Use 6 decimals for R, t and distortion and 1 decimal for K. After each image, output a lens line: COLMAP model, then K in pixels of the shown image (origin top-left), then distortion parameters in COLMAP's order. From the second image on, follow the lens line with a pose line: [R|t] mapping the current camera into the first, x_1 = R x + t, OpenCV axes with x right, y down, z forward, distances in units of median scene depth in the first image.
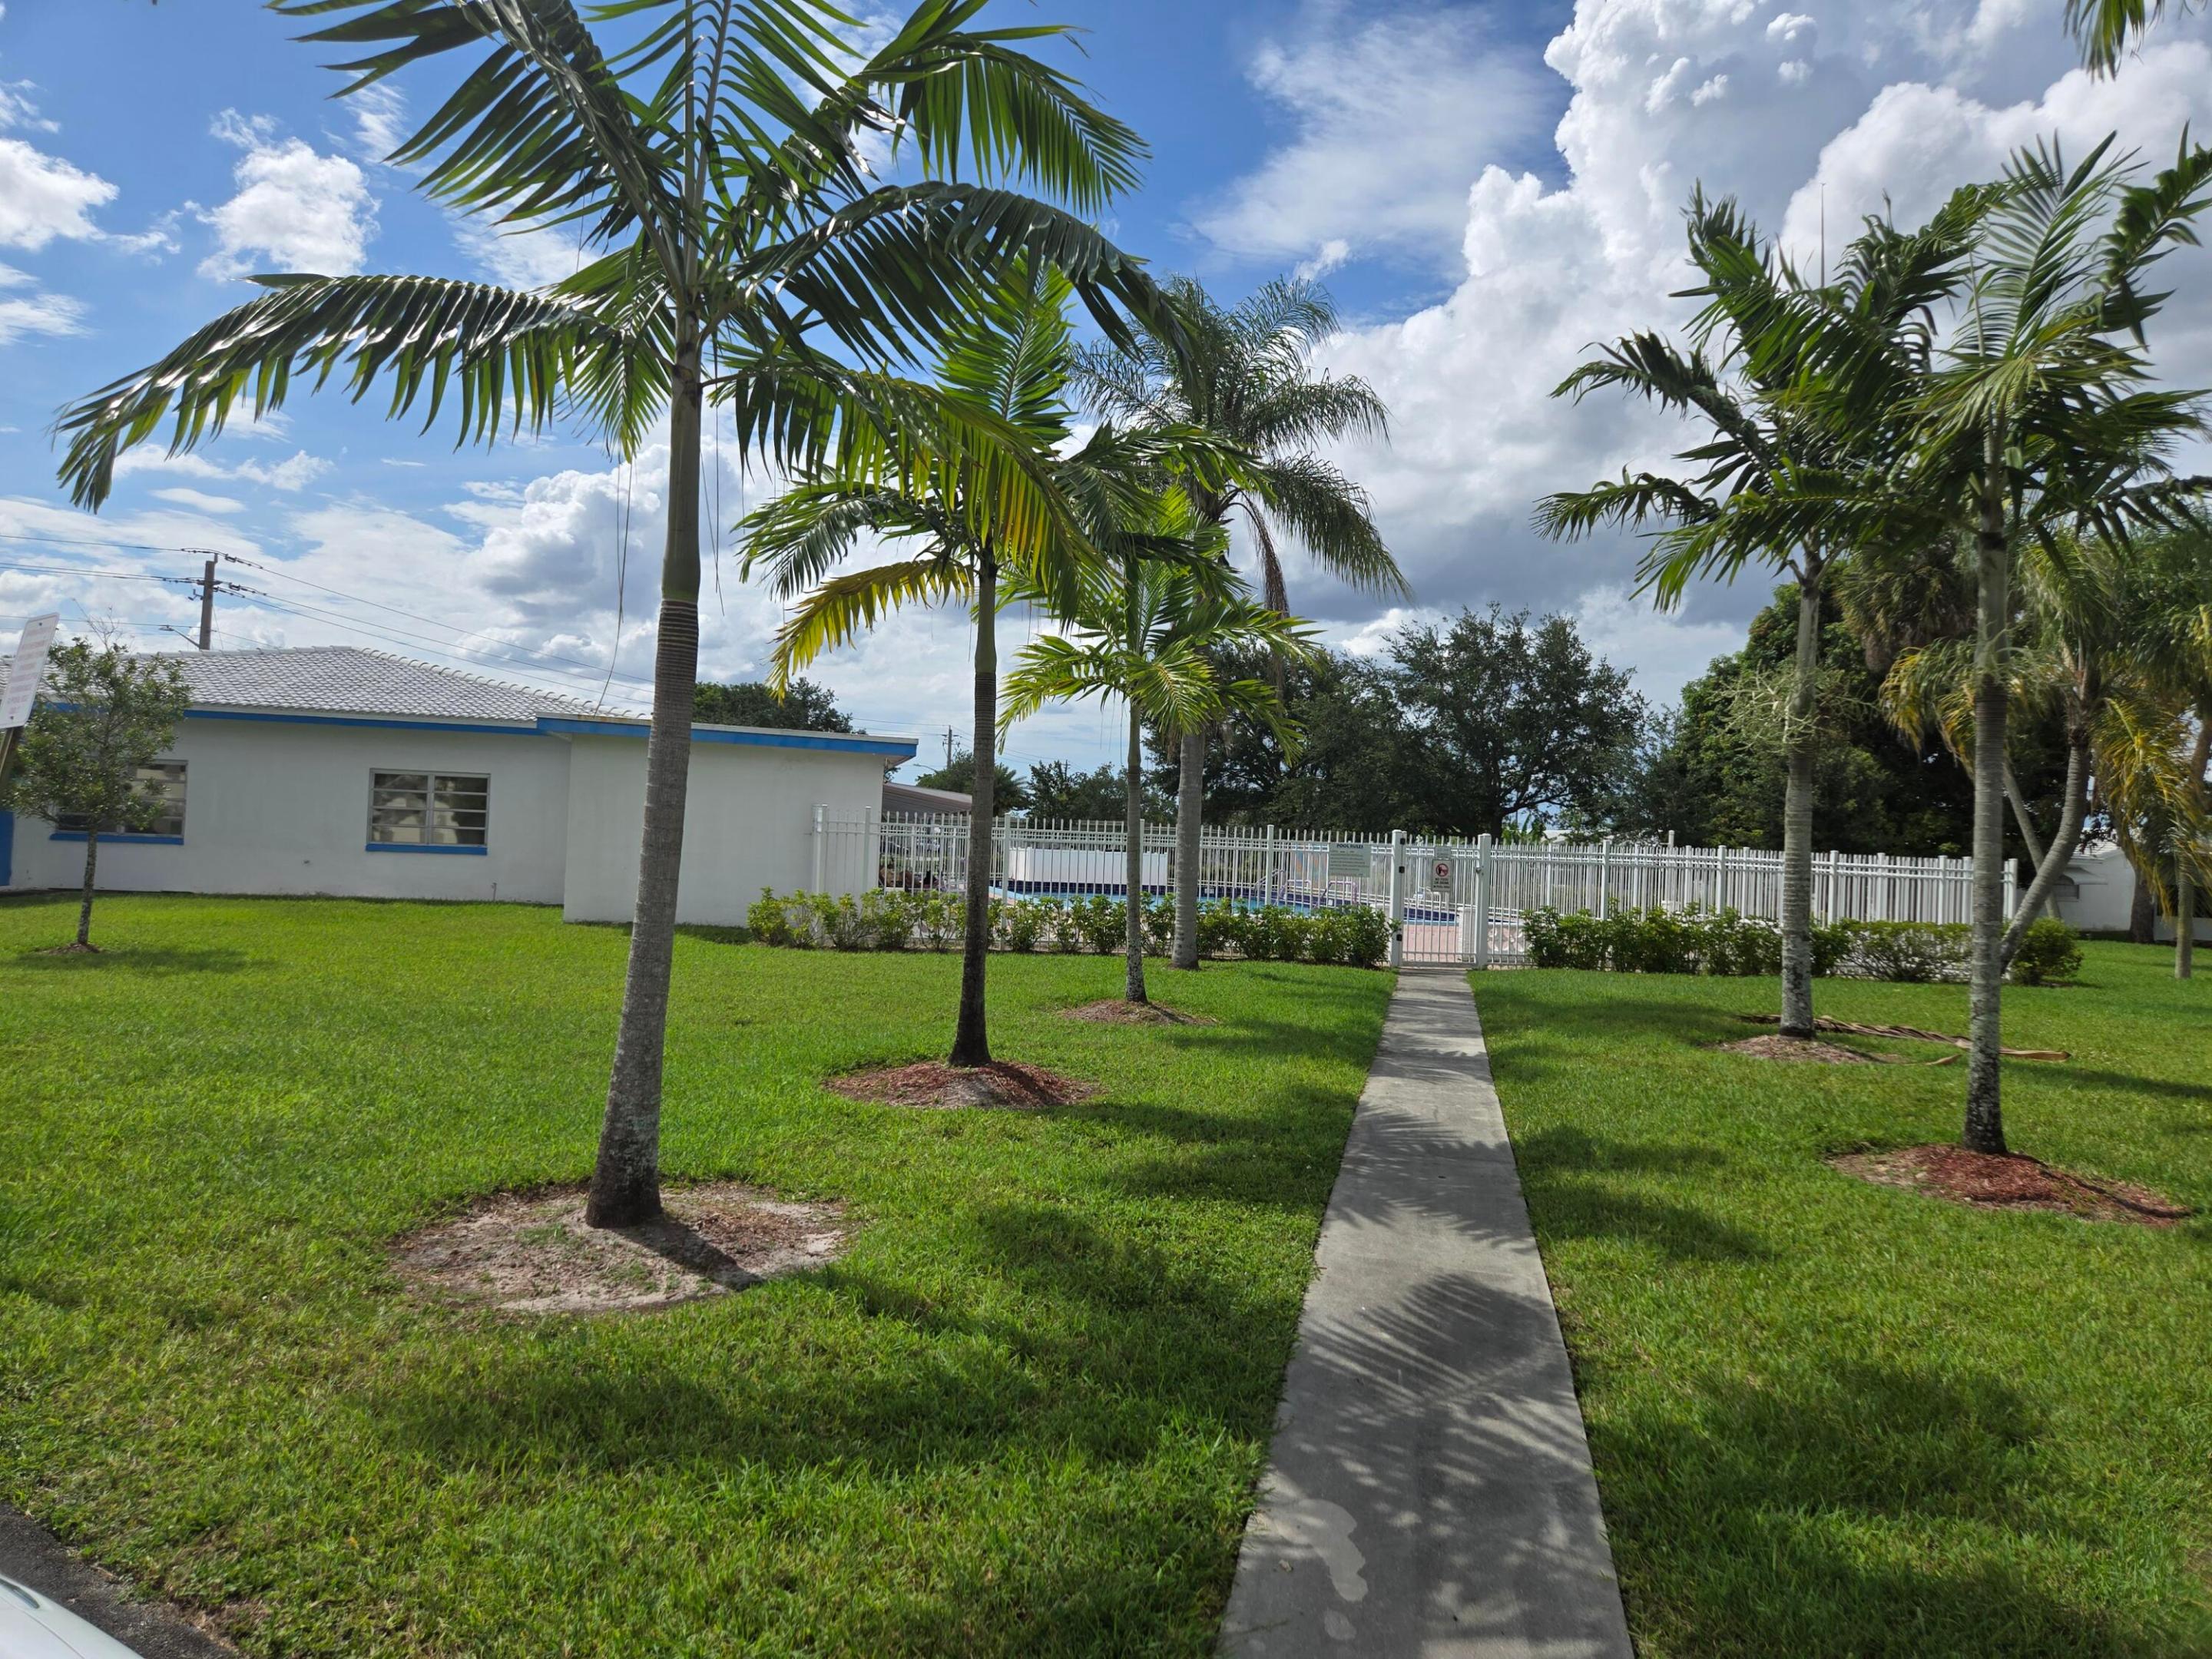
lens RADIAL K [[1492.0, 0, 1109.0], [0, 1492.0, 830.7], [0, 0, 1]] dist [0.053844, -0.068675]
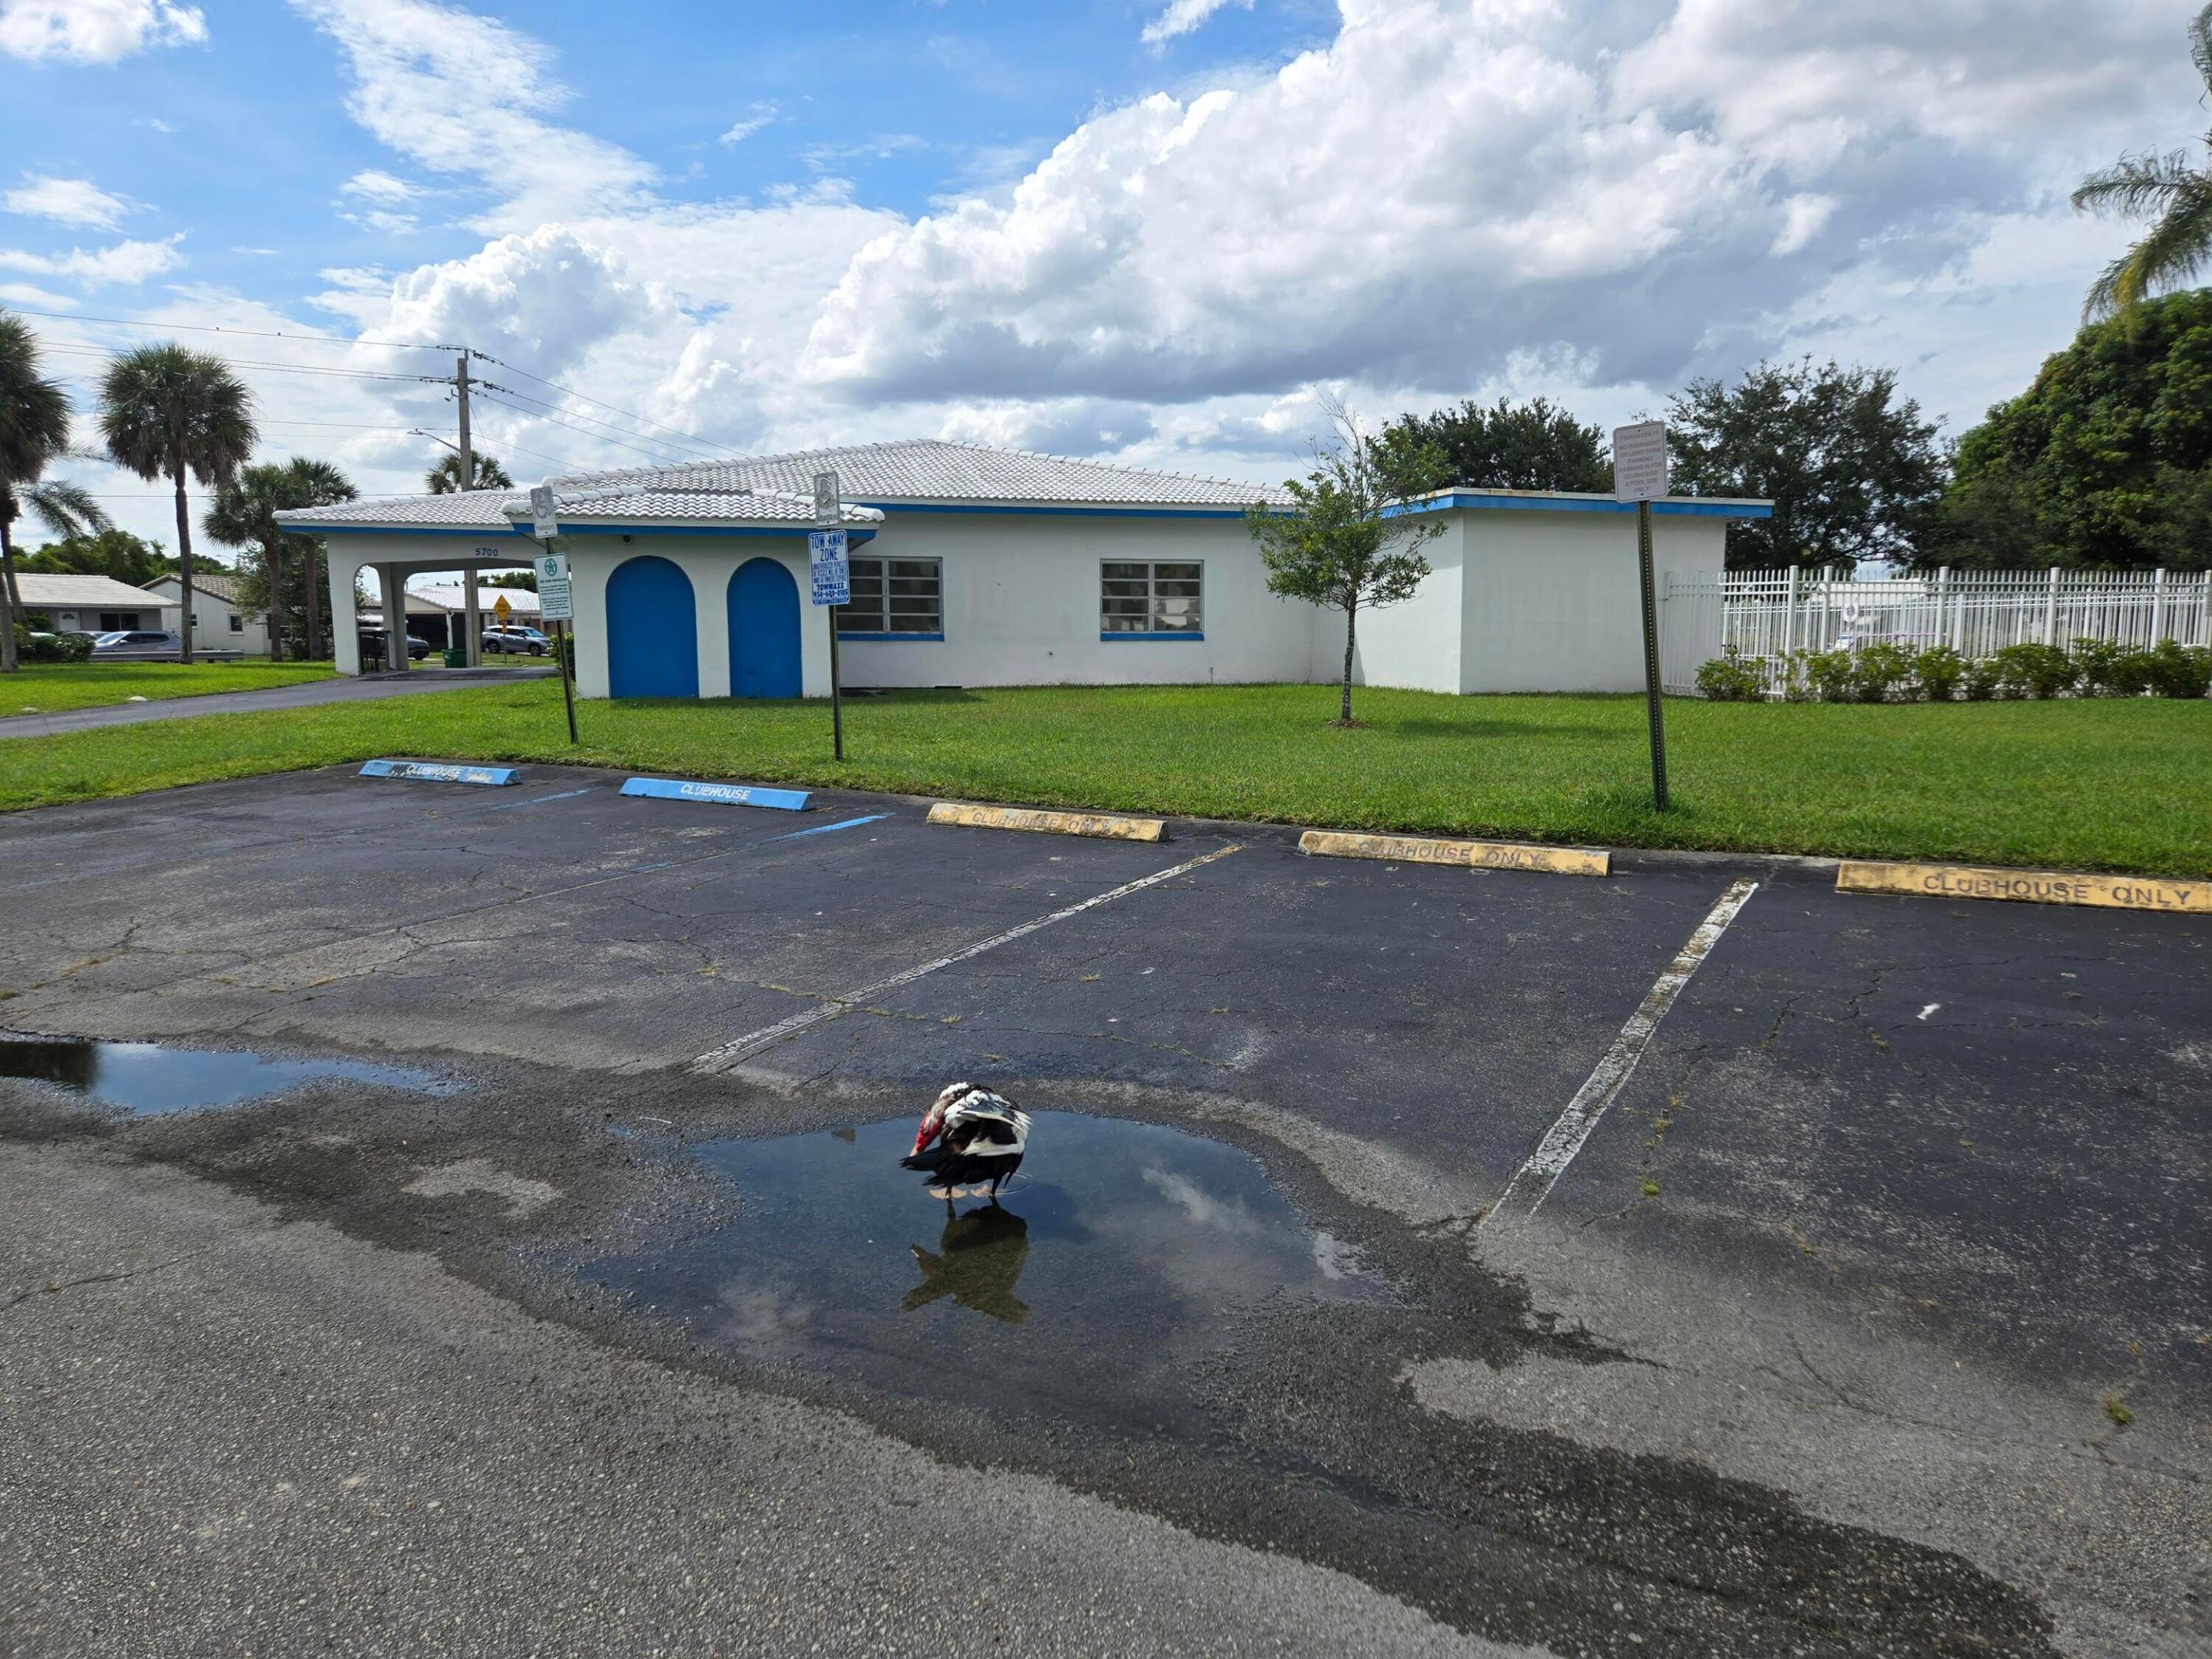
lens RADIAL K [[1462.1, 0, 1105.2], [0, 1462.1, 828.4], [0, 0, 1]] dist [0.079038, -0.060936]
pose [[0.997717, -0.047845, 0.047658, -1.480526], [0.040606, 0.988928, 0.142736, -0.005781], [-0.053959, -0.140475, 0.988613, -0.011898]]
